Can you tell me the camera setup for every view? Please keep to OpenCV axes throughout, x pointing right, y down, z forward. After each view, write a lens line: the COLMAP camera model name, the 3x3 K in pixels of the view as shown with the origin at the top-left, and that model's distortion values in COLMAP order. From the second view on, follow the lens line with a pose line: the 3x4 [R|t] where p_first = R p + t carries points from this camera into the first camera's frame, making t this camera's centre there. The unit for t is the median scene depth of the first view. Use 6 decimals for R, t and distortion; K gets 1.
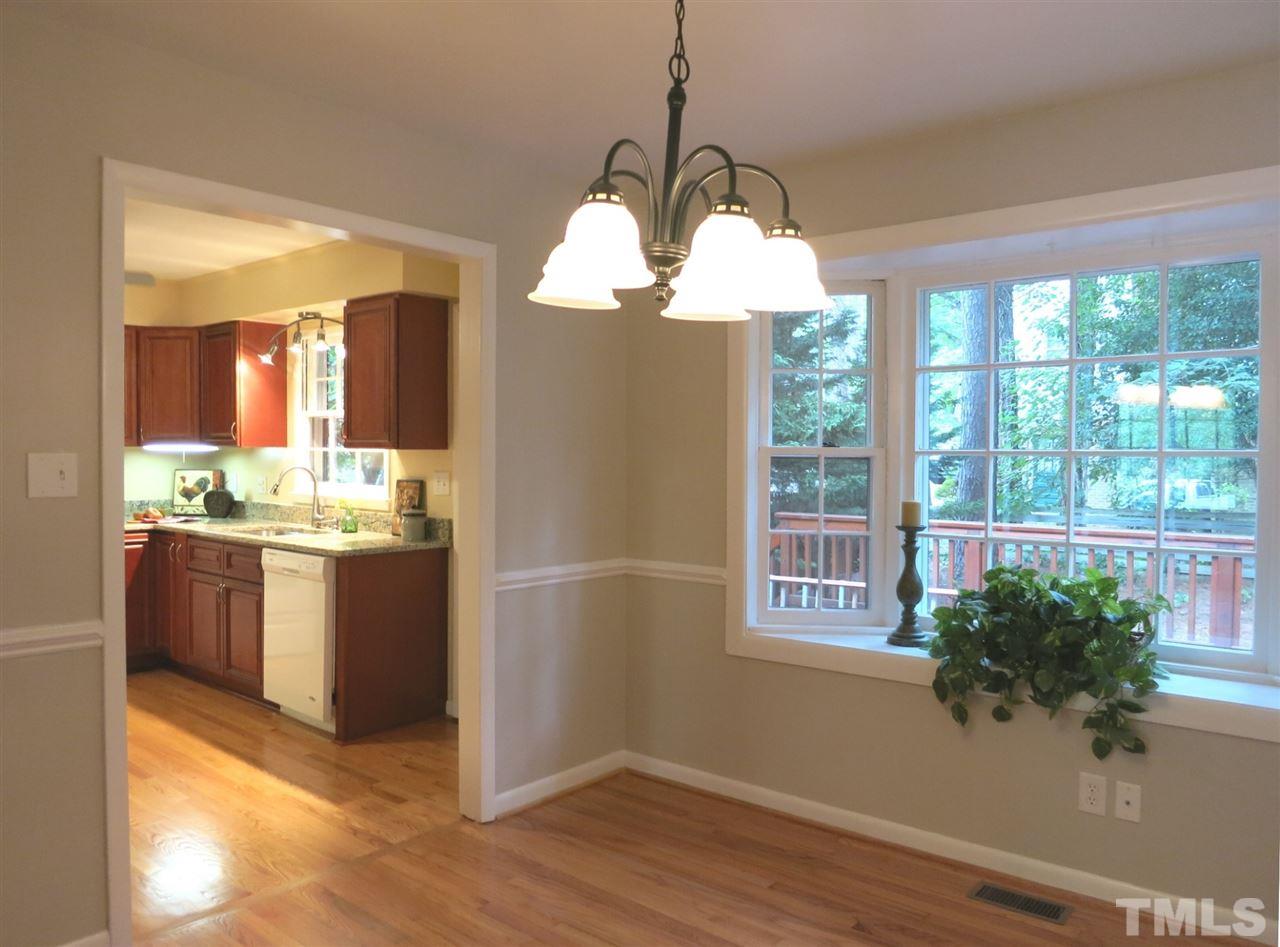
lens RADIAL K [[920.5, 0, 640.0], [0, 920.5, 473.5], [0, 0, 1]] dist [-0.048199, 0.003148]
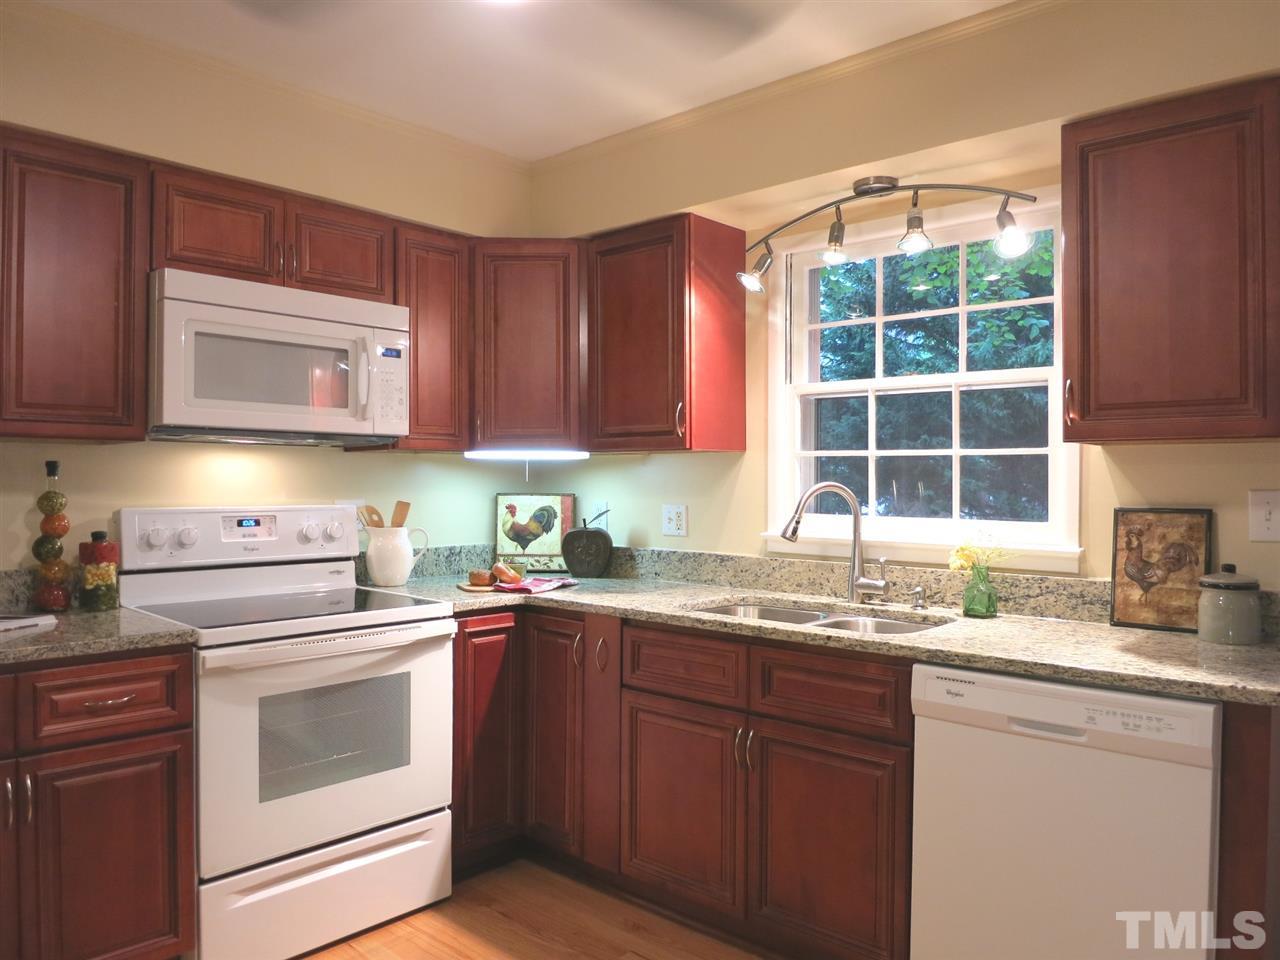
lens RADIAL K [[917.9, 0, 640.0], [0, 917.9, 480.0], [0, 0, 1]] dist [-0.038862, -0.007326]
pose [[0.999173, -0.005410, -0.040306, -0.479720], [0.004413, 0.999683, -0.024792, 0.002244], [0.040427, 0.024594, 0.998880, 0.499287]]
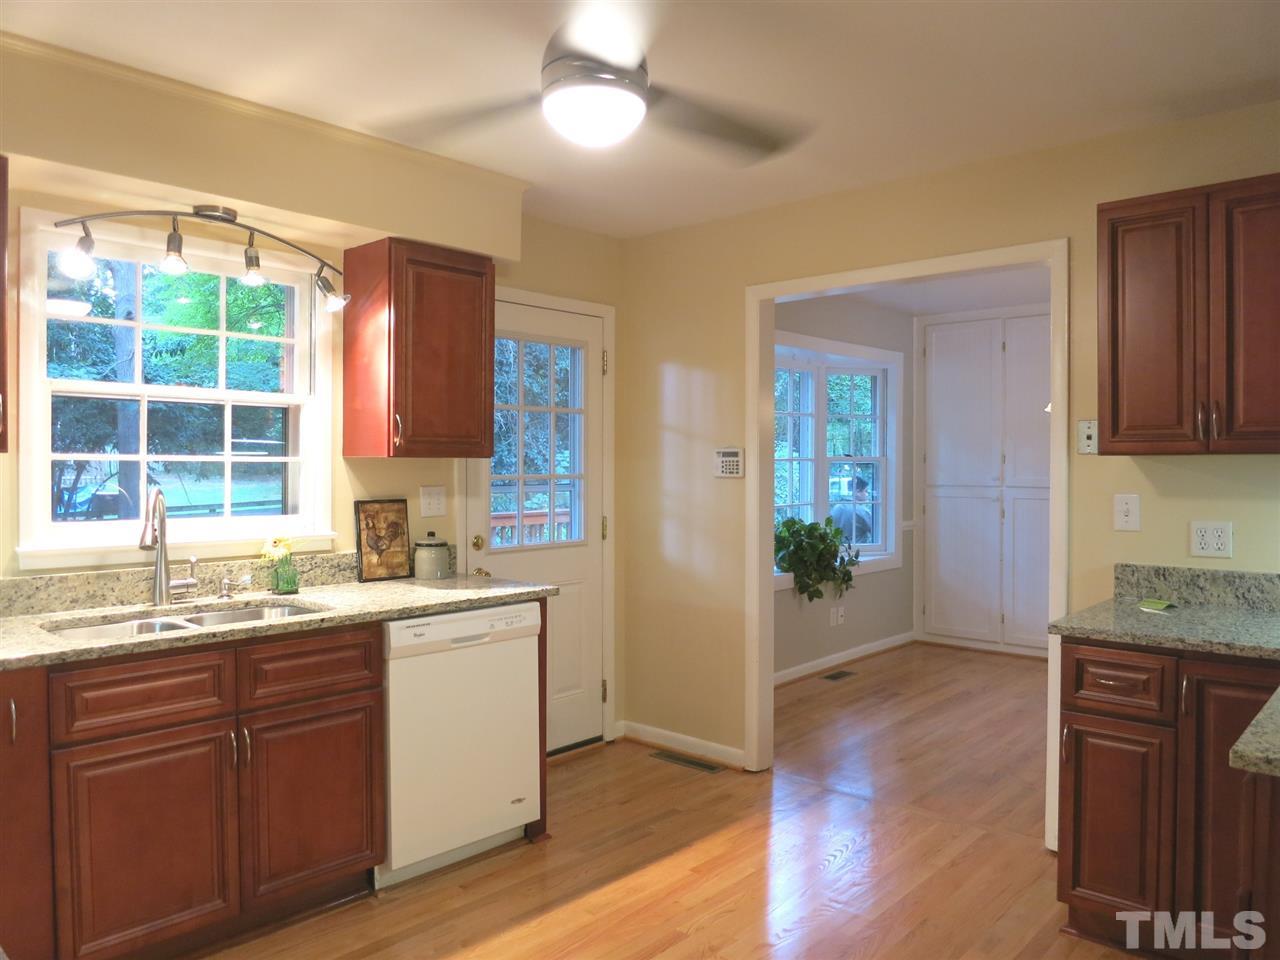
lens RADIAL K [[917.9, 0, 640.0], [0, 917.9, 480.0], [0, 0, 1]] dist [-0.038862, -0.007326]
pose [[0.037905, -0.026256, 0.998936, -0.913507], [0.021301, 0.999449, 0.025461, -0.021747], [-0.999054, 0.020313, 0.038444, 0.737570]]
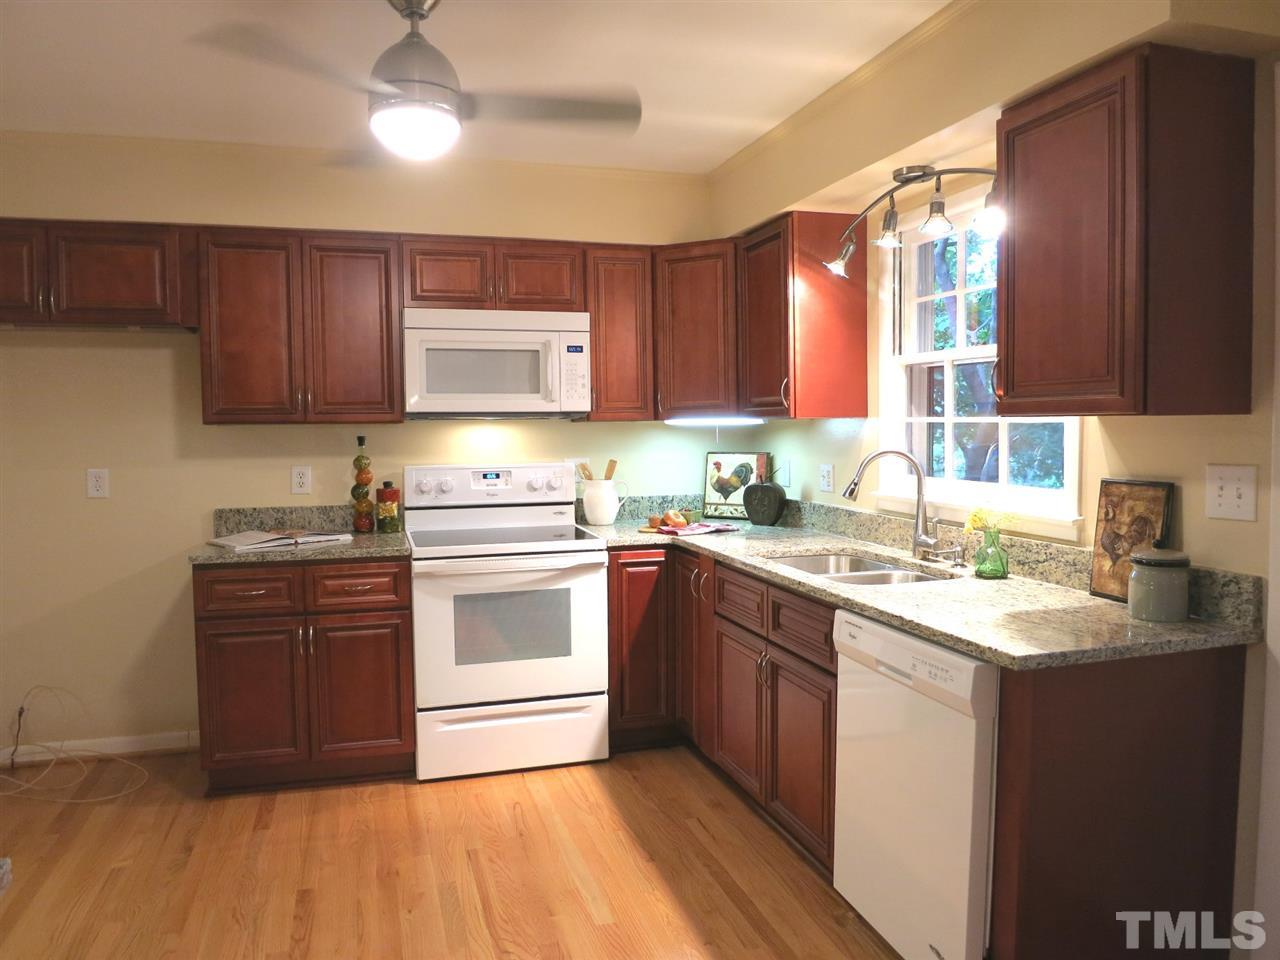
lens RADIAL K [[917.9, 0, 640.0], [0, 917.9, 480.0], [0, 0, 1]] dist [-0.038862, -0.007326]
pose [[0.837292, 0.015607, -0.546533, -0.201108], [0.005083, 0.999327, 0.036324, -0.011152], [0.546732, -0.033192, 0.836650, 0.455425]]
